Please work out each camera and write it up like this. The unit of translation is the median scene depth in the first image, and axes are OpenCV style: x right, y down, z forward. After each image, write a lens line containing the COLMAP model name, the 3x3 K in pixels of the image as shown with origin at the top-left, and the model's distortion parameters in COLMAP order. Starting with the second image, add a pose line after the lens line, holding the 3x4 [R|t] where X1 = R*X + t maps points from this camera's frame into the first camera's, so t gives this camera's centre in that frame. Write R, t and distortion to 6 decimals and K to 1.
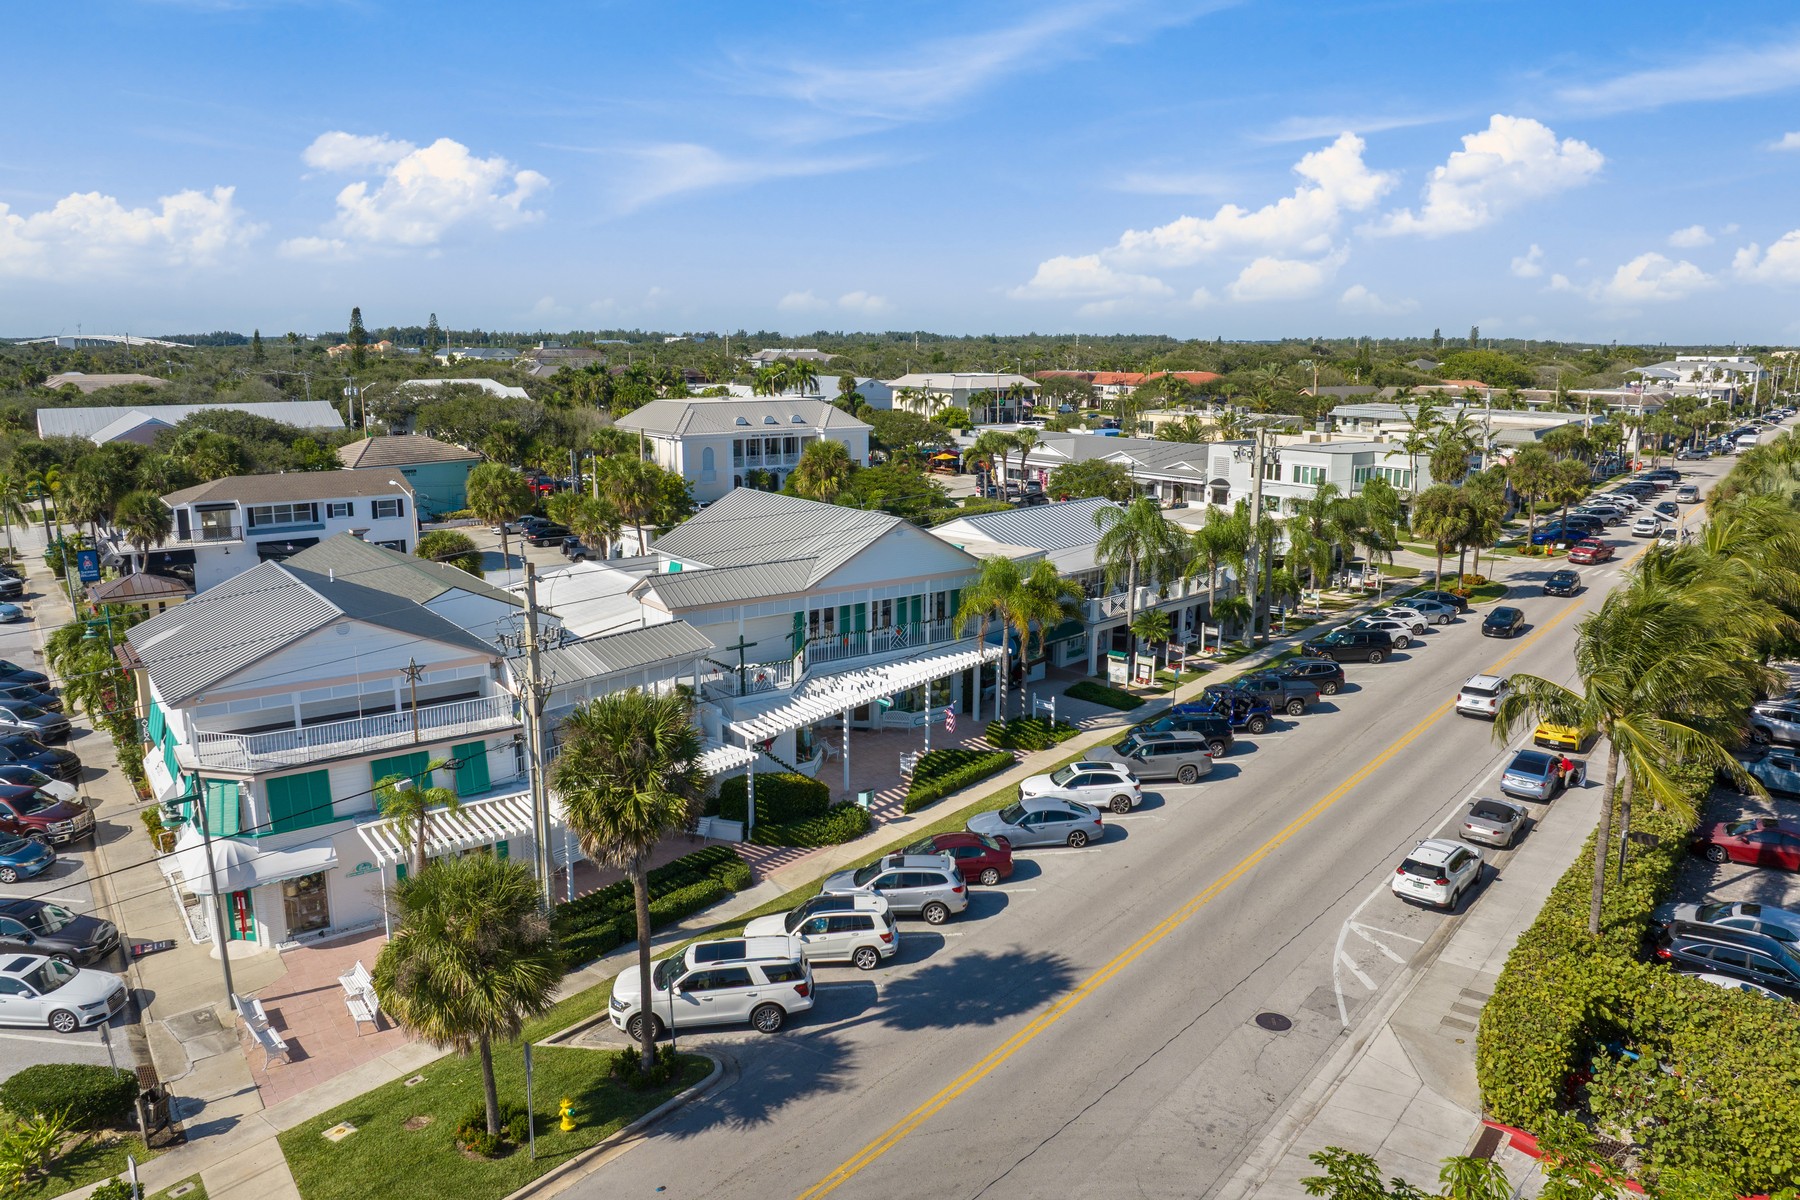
lens RADIAL K [[1257.3, 0, 900.0], [0, 1257.3, 600.0], [0, 0, 1]] dist [-0.044930, 0.000615]
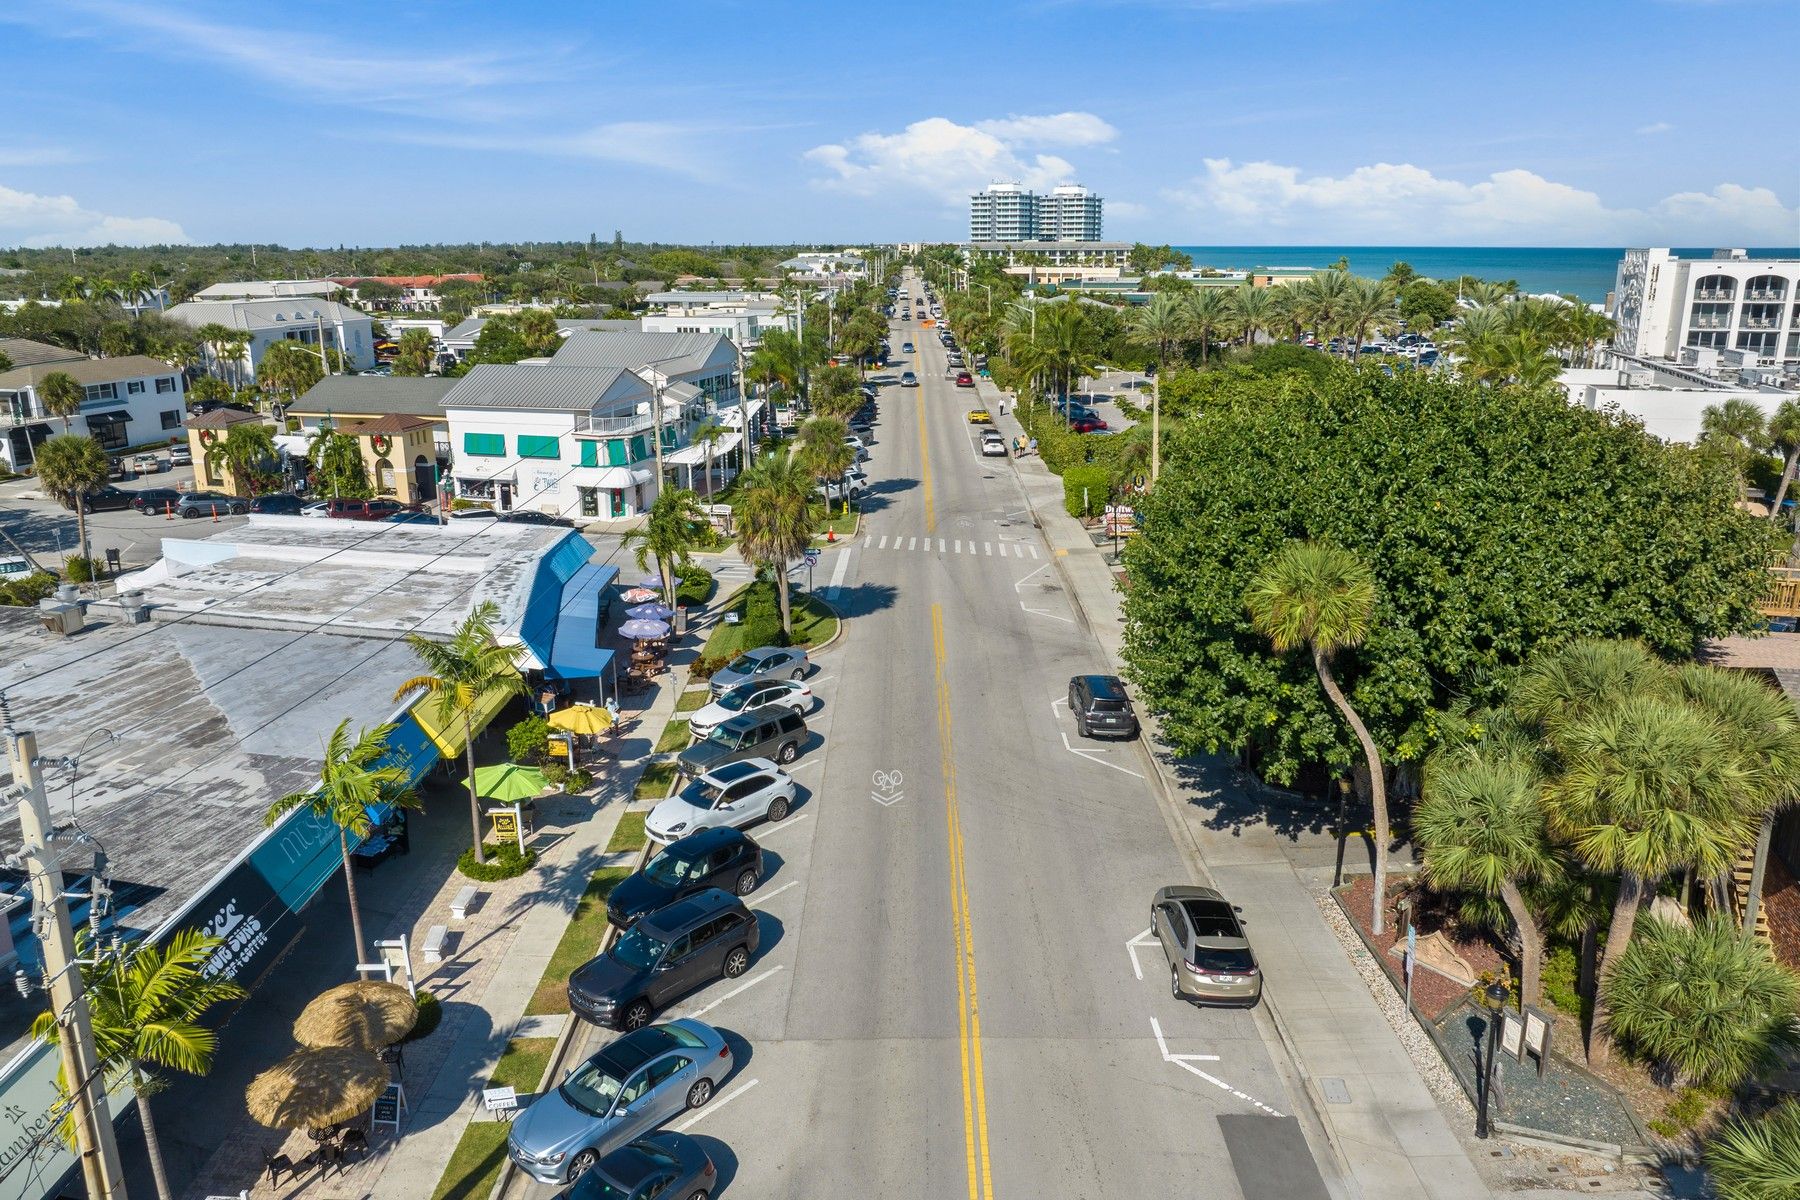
lens RADIAL K [[1257.3, 0, 900.0], [0, 1257.3, 600.0], [0, 0, 1]] dist [-0.044930, 0.000615]
pose [[0.787302, -0.173821, 0.591559, -0.604575], [0.131392, 0.984699, 0.114471, 0.093807], [-0.602405, -0.012397, 0.798095, -0.432178]]
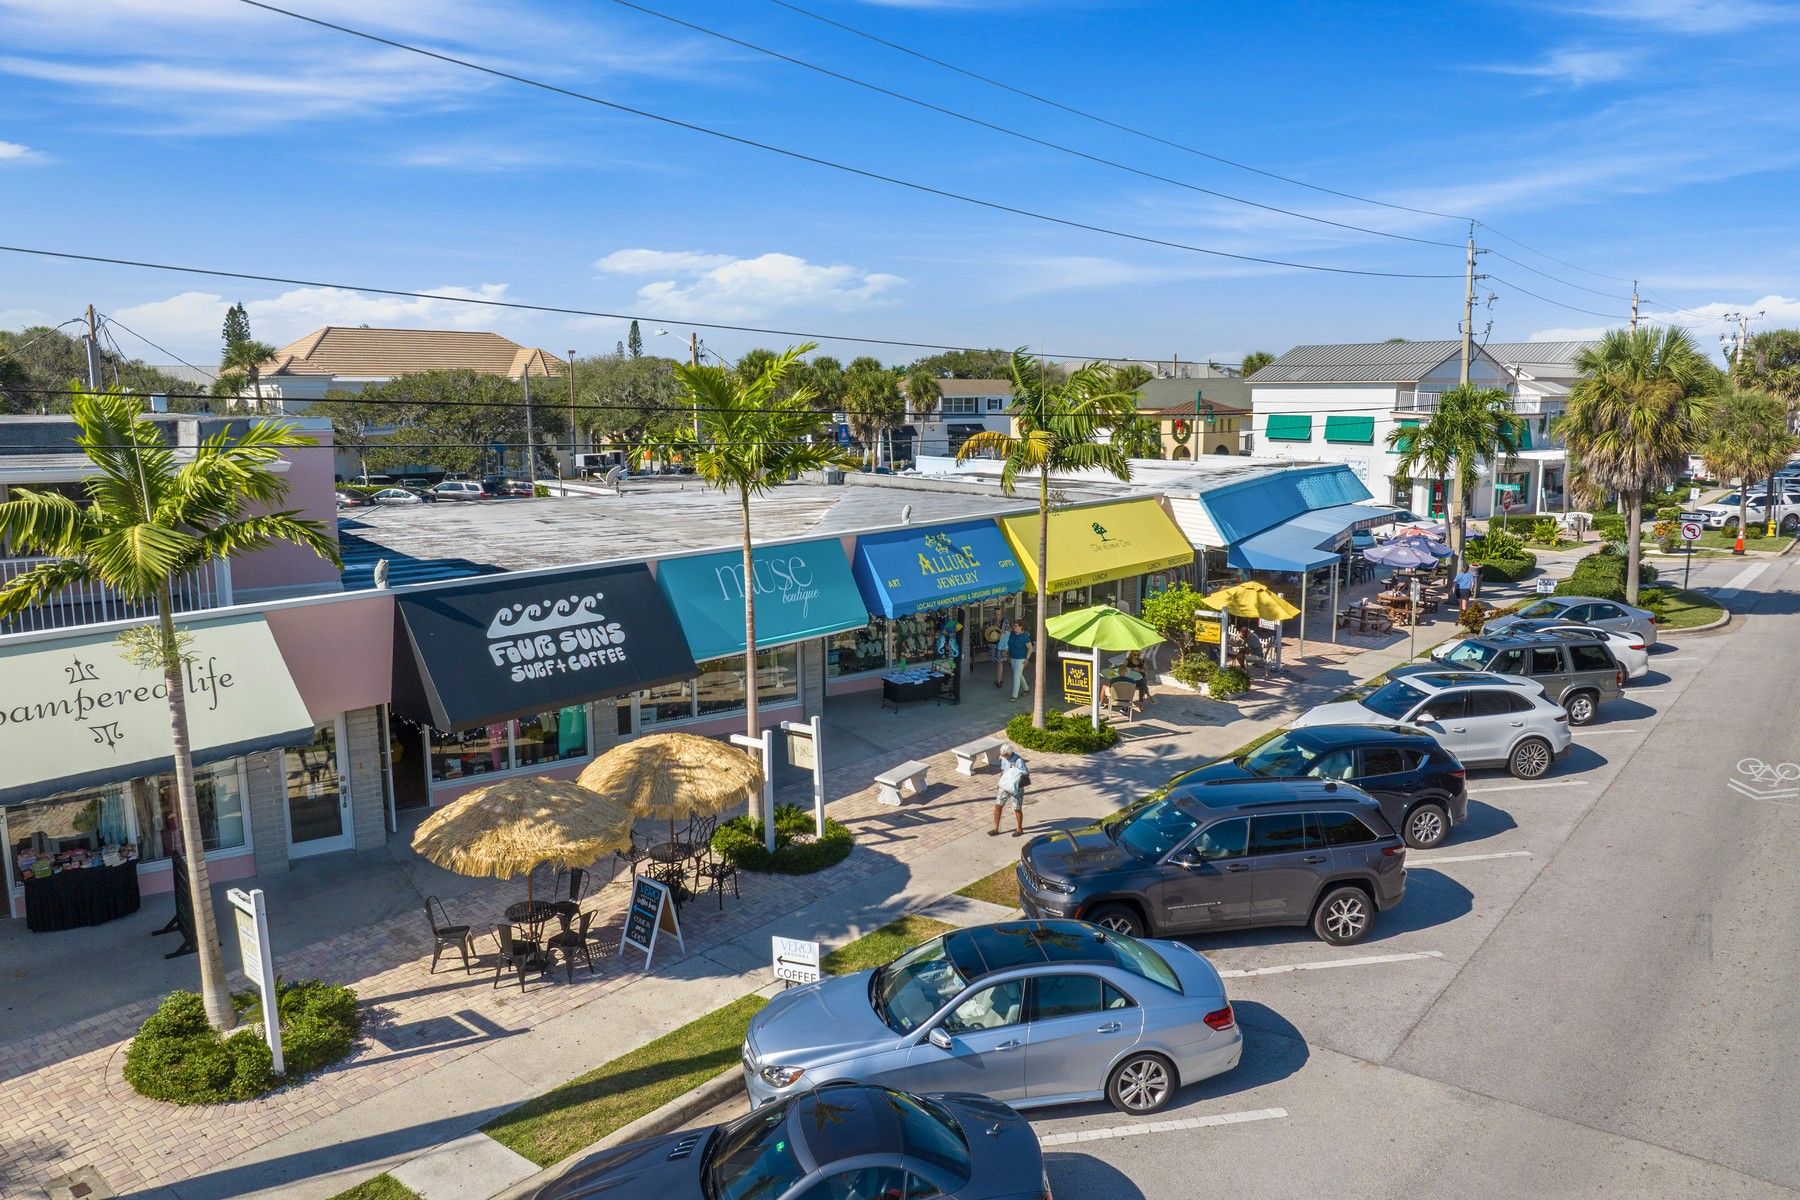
lens RADIAL K [[1257.3, 0, 900.0], [0, 1257.3, 600.0], [0, 0, 1]] dist [-0.044930, 0.000615]
pose [[0.999728, -0.009769, -0.021179, -0.515785], [0.008914, 0.999157, -0.040078, 0.183857], [0.021553, 0.039879, 0.998972, -0.314465]]
